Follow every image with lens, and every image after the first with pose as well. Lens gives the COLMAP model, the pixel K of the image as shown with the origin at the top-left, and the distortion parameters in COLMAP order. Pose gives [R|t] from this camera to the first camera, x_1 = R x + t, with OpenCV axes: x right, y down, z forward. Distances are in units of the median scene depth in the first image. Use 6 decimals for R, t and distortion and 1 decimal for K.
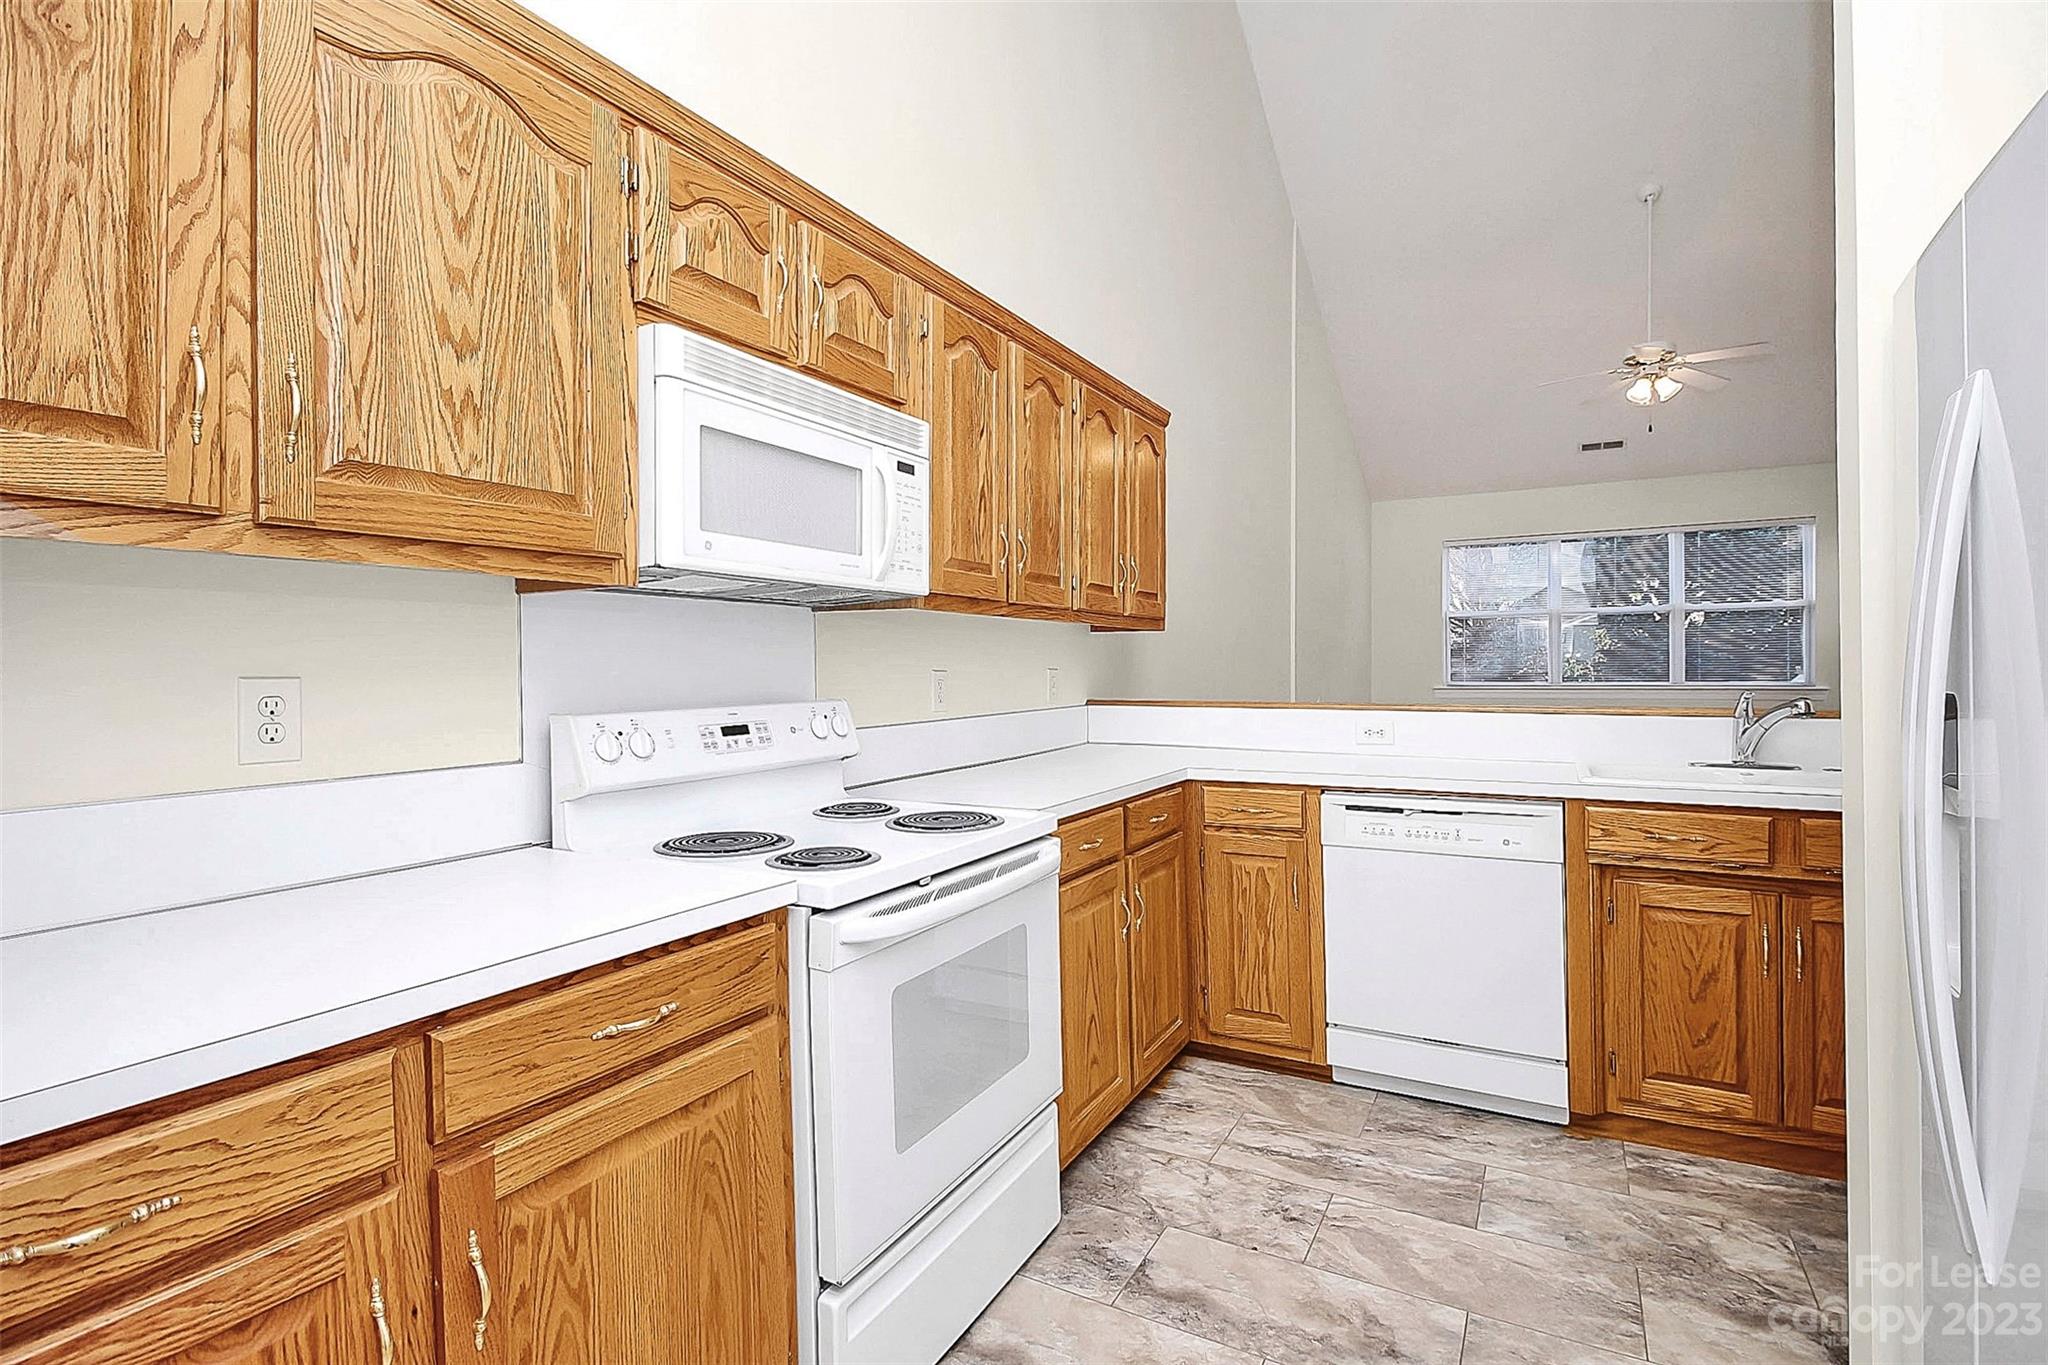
lens RADIAL K [[962.3, 0, 1025.0], [0, 962.3, 667.6], [0, 0, 1]] dist [-0.012372, -0.006438]
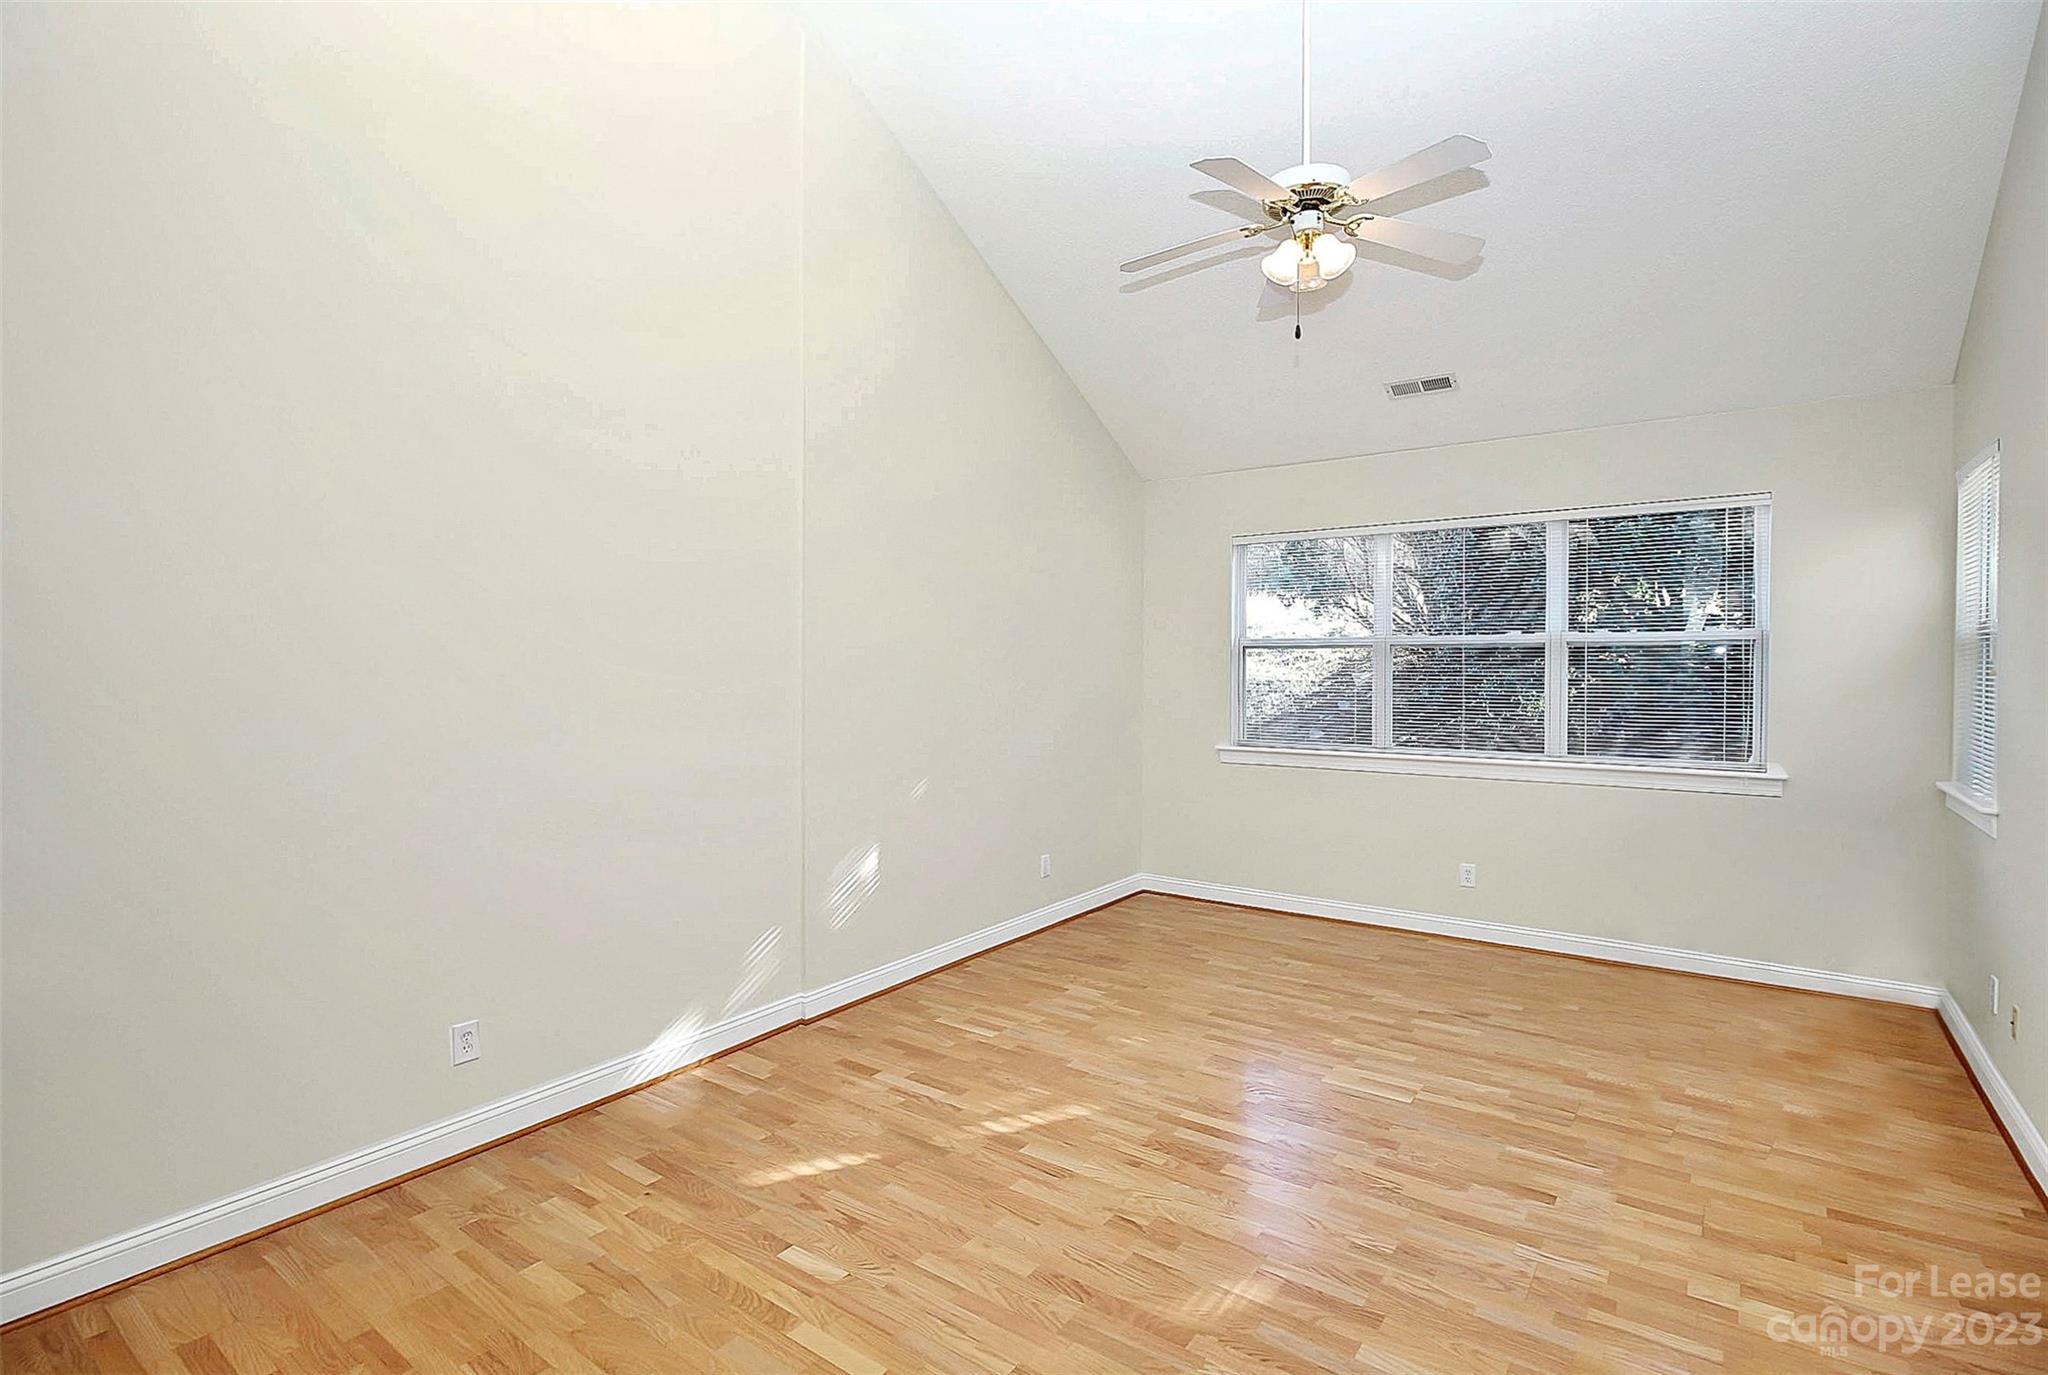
lens RADIAL K [[984.3, 0, 1017.4], [0, 984.3, 679.6], [0, 0, 1]] dist [-0.023466, -0.001437]
pose [[0.993459, 0.007104, -0.113967, 1.406236], [-0.004427, 0.999709, 0.023727, -0.172612], [0.114103, -0.023067, 0.993201, 1.079379]]
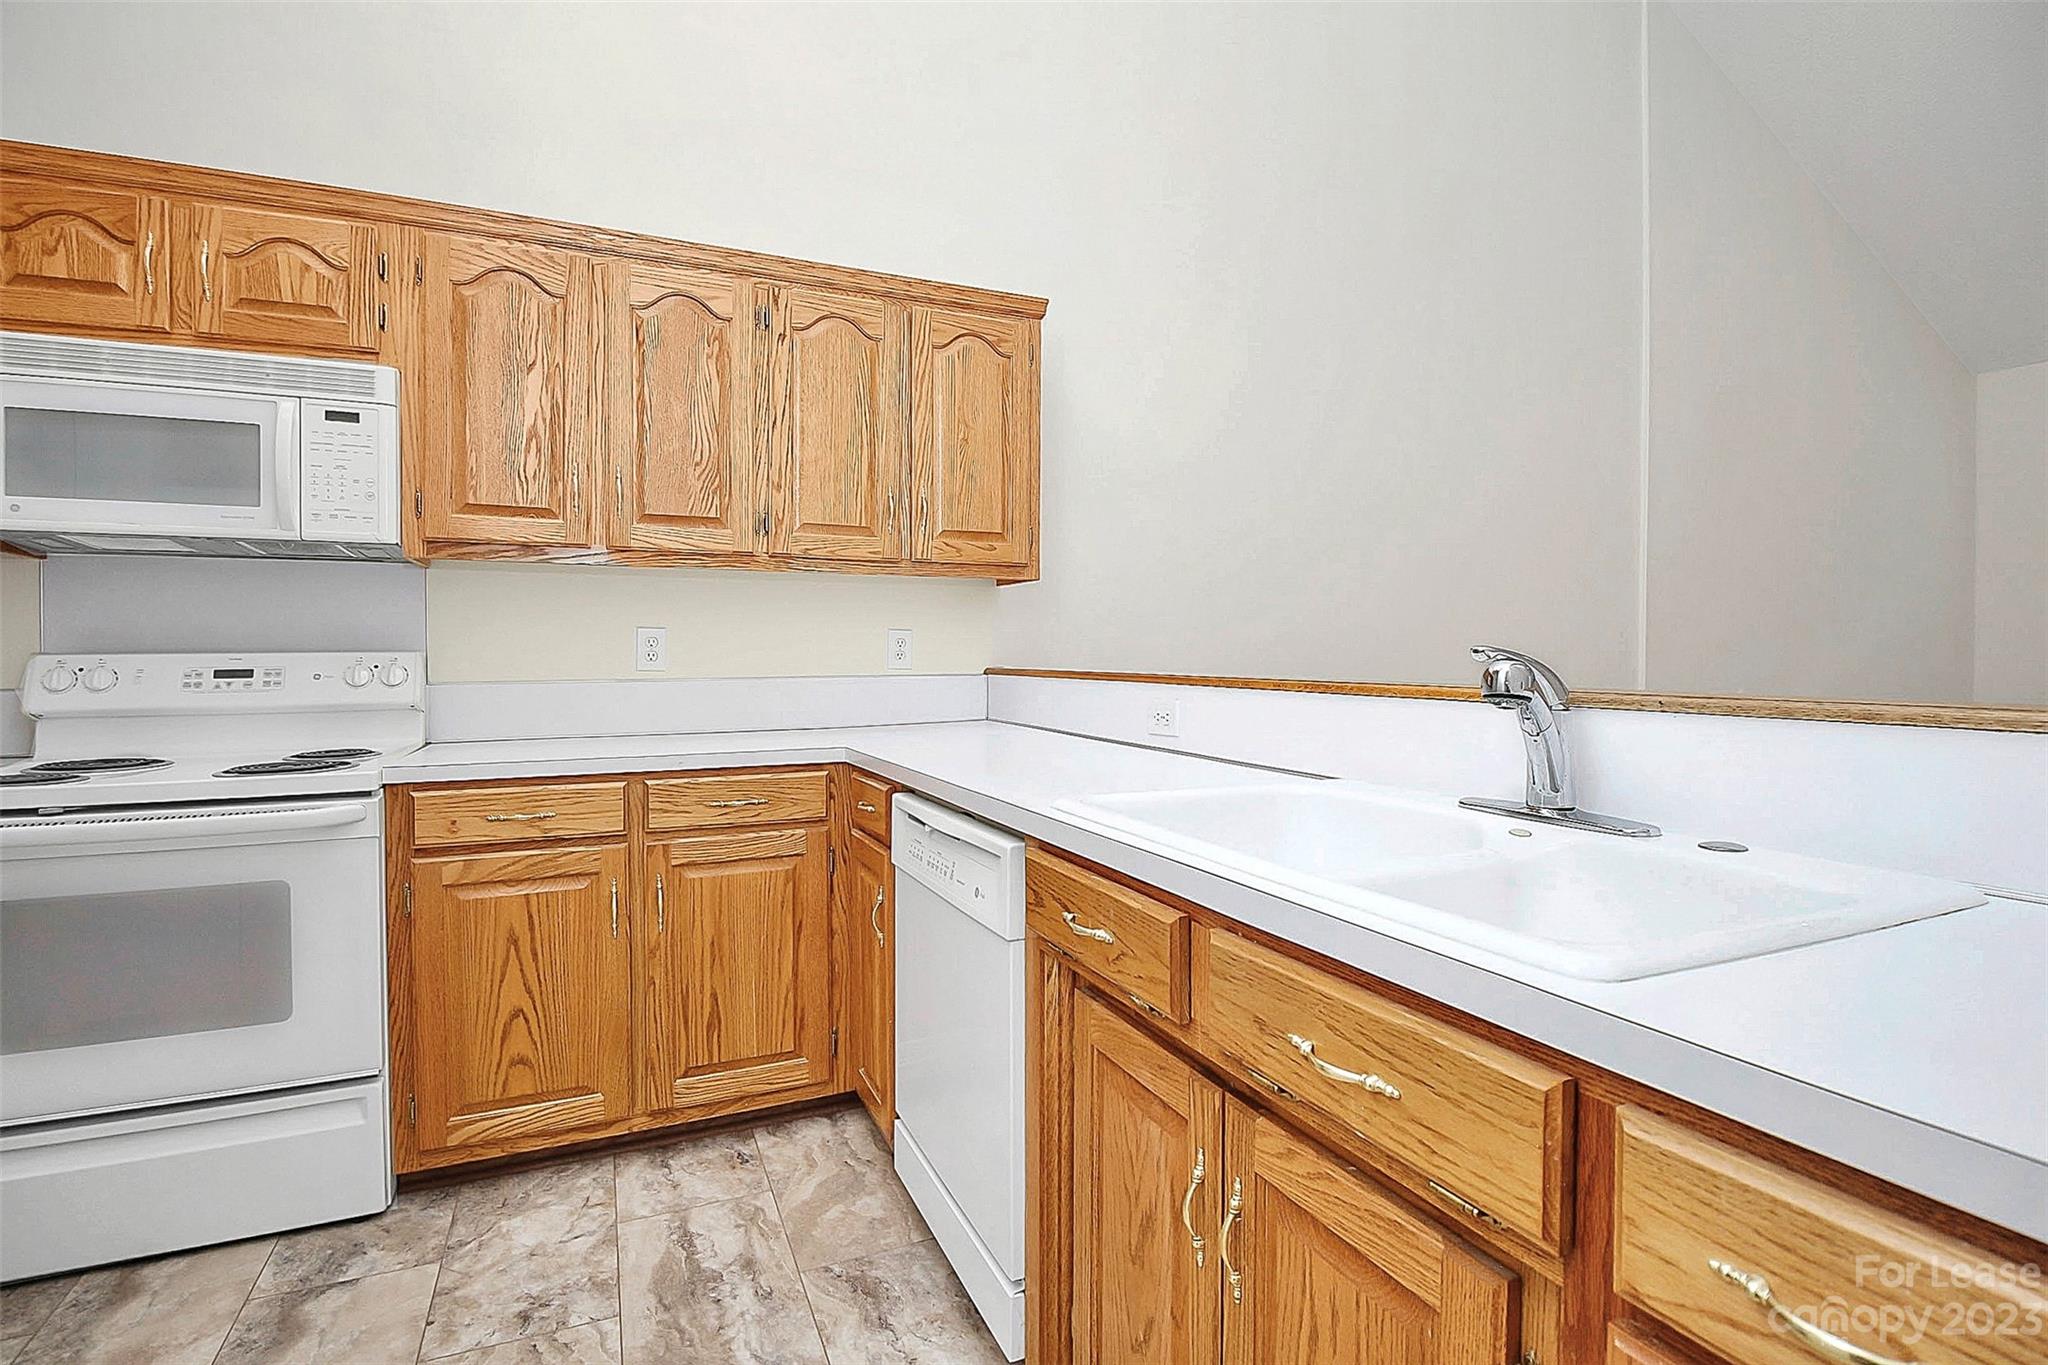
lens RADIAL K [[962.3, 0, 1017.2], [0, 962.3, 676.0], [0, 0, 1]] dist [-0.012372, -0.006438]
pose [[0.799793, 0.015987, -0.600063, 0.959544], [-0.003259, 0.999746, 0.022293, 0.035018], [0.600267, -0.015874, 0.799642, 0.576298]]
